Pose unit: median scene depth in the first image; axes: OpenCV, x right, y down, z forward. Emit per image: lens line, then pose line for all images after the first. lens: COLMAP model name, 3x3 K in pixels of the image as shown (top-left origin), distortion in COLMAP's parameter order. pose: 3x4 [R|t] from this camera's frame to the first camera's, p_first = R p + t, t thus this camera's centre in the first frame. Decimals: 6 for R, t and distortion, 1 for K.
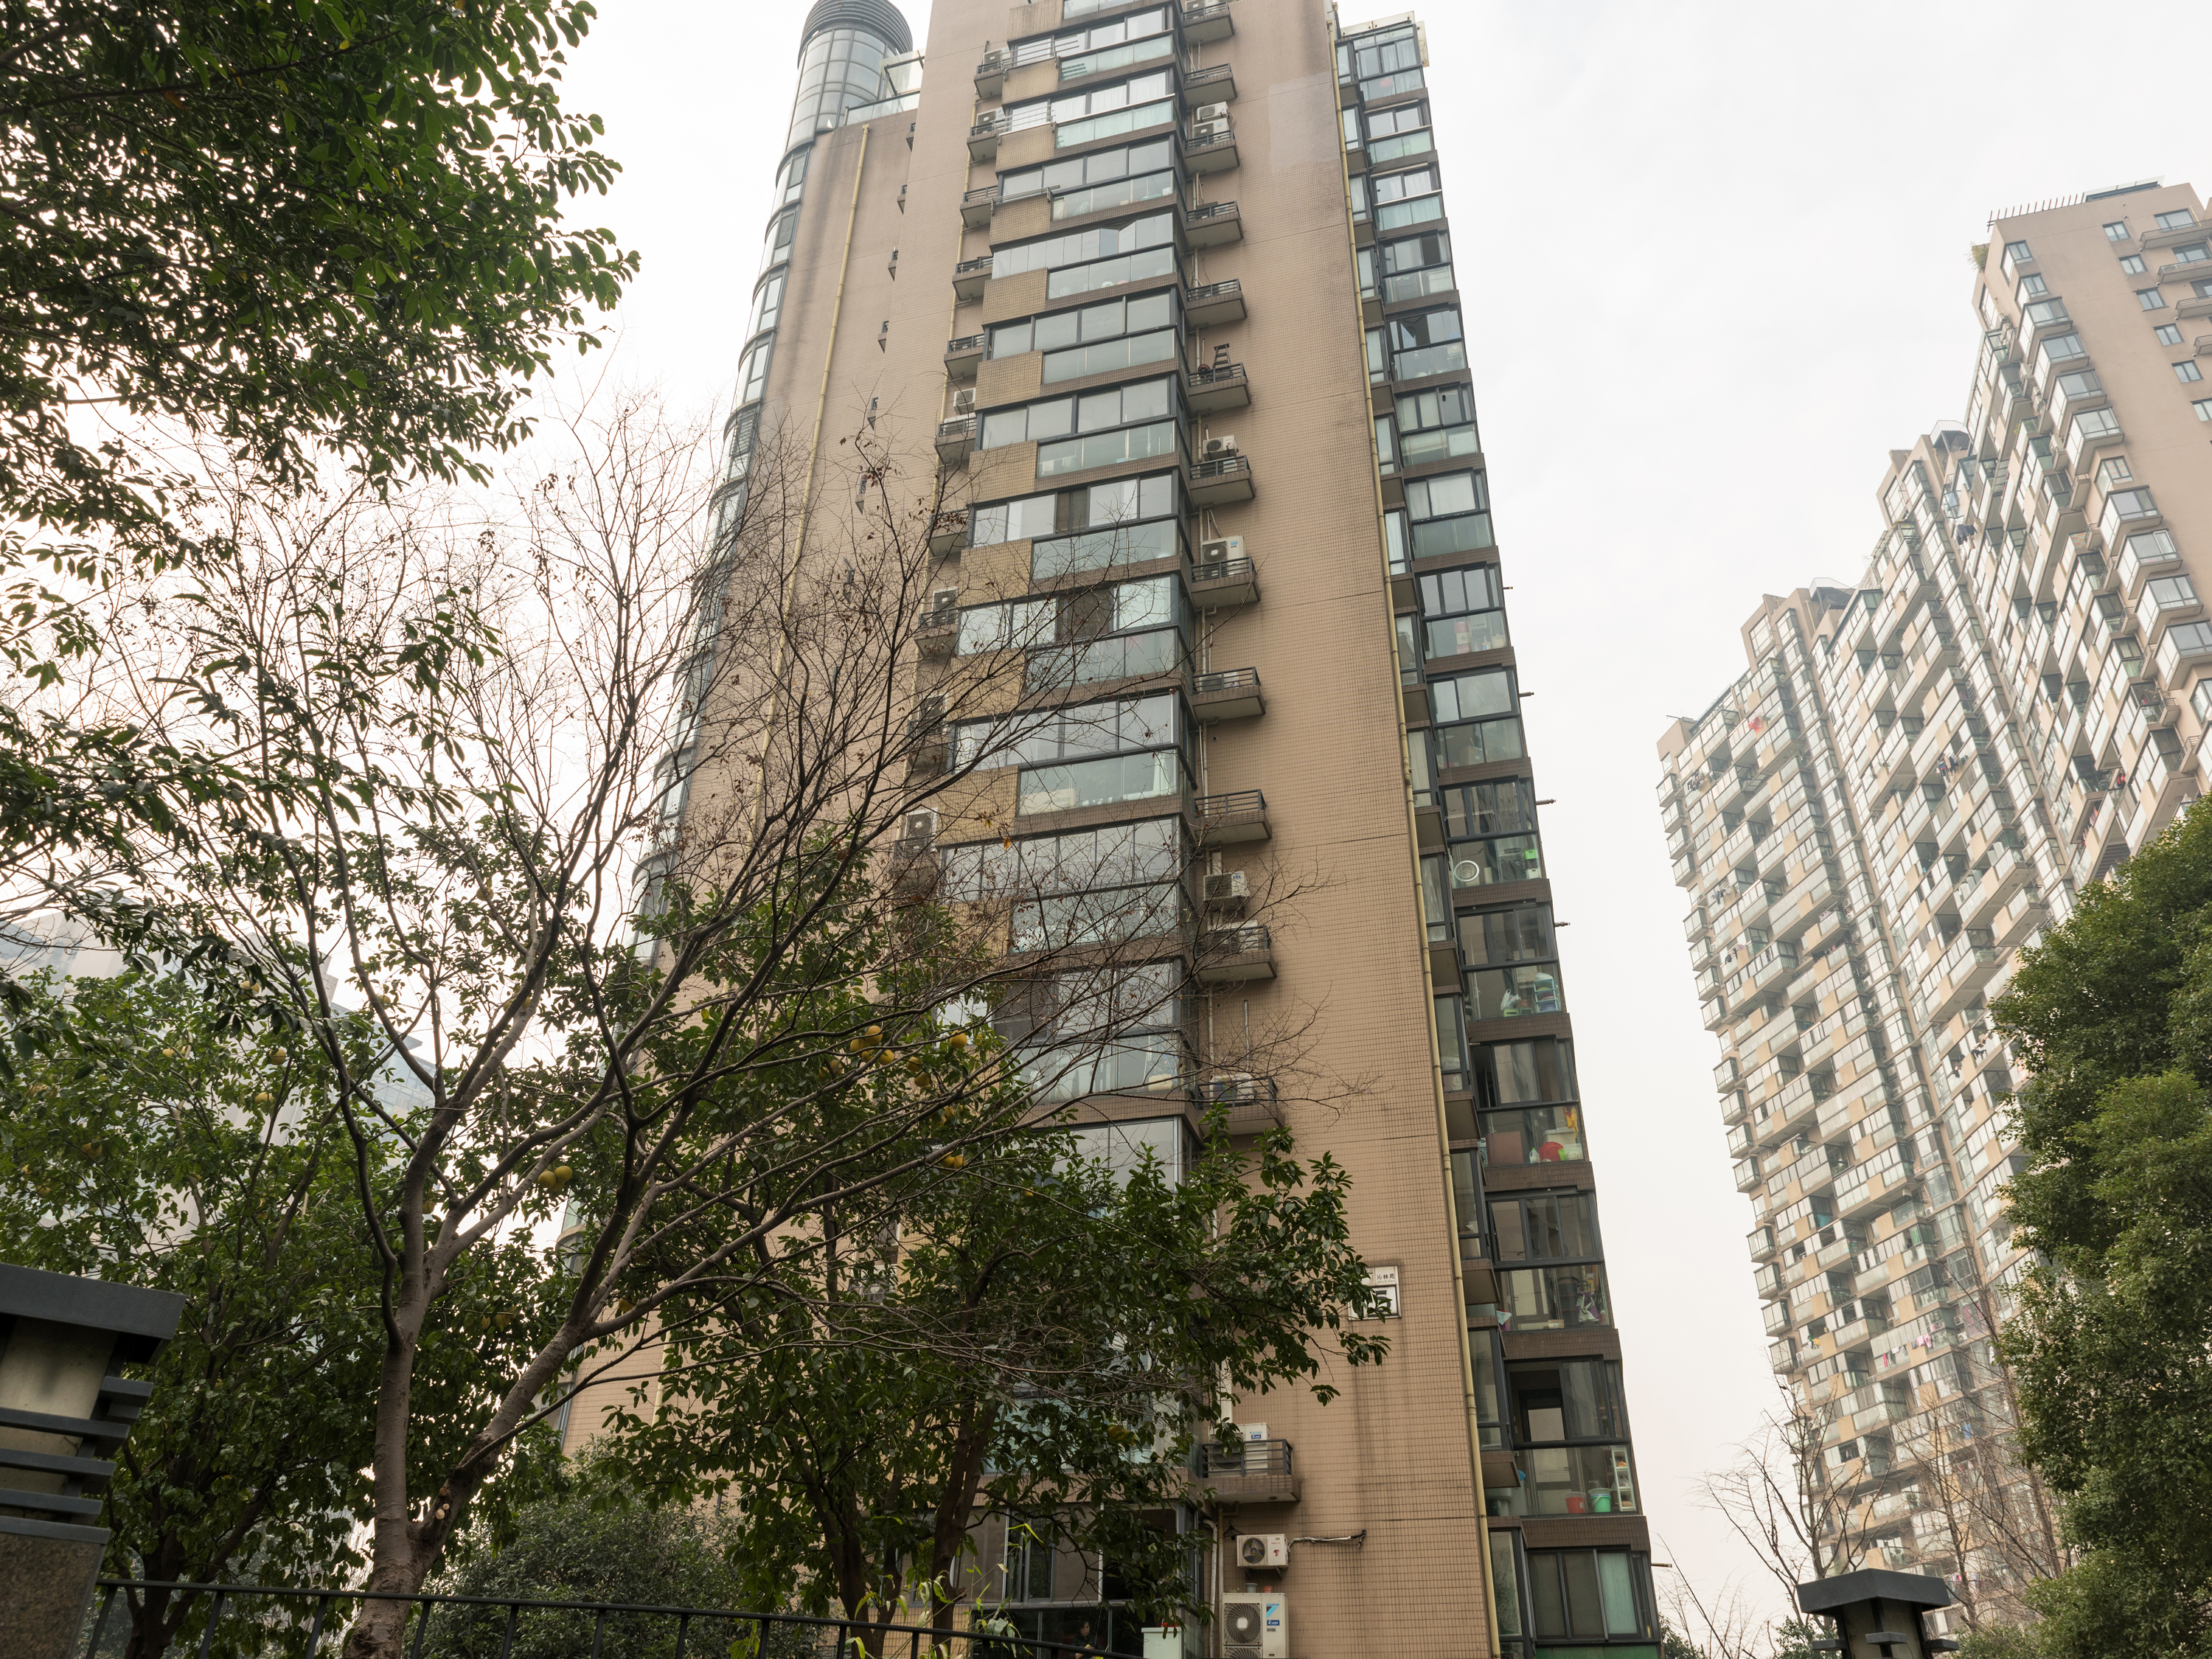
lens RADIAL K [[1665.1, 0, 1117.5], [0, 1665.1, 837.2], [0, 0, 1]] dist [-0.001993, 0.002597]
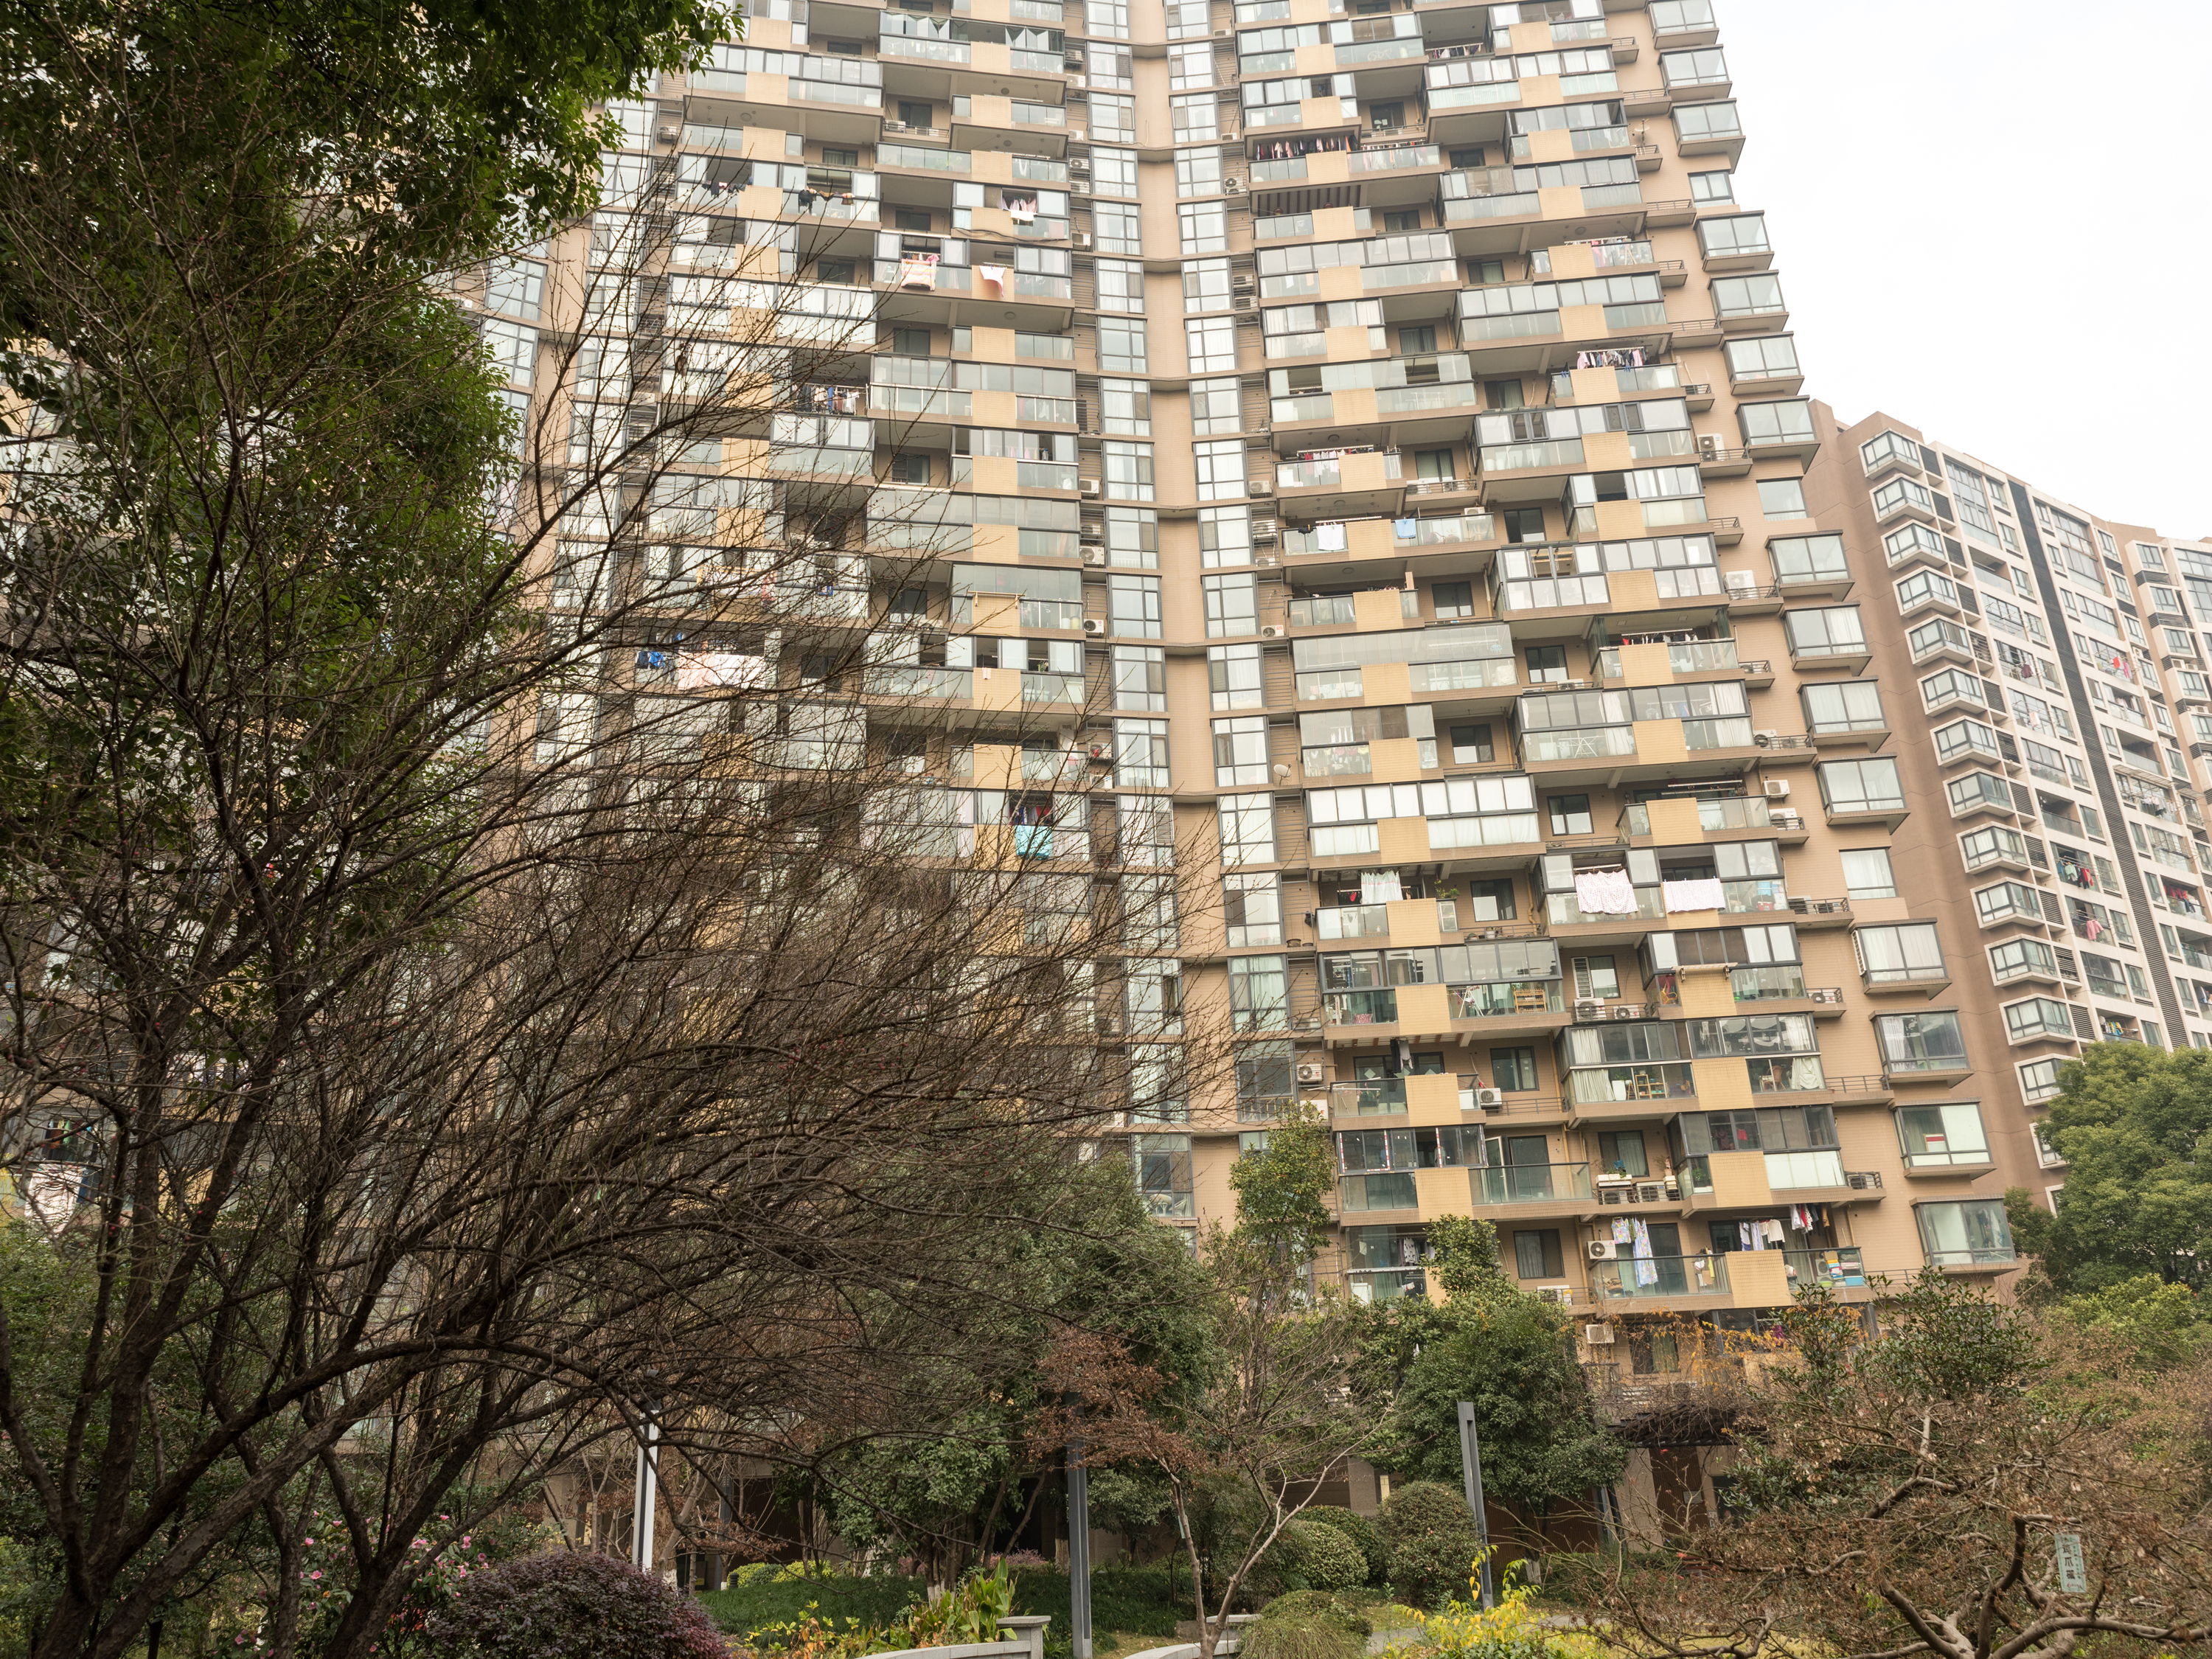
lens RADIAL K [[1665.1, 0, 1103.7], [0, 1665.1, 828.4], [0, 0, 1]] dist [-0.001993, 0.002597]
pose [[-0.167925, 0.380174, 0.909543, 0.038949], [-0.514106, 0.753468, -0.409854, 0.415803], [-0.841128, -0.536427, 0.068923, 0.642190]]
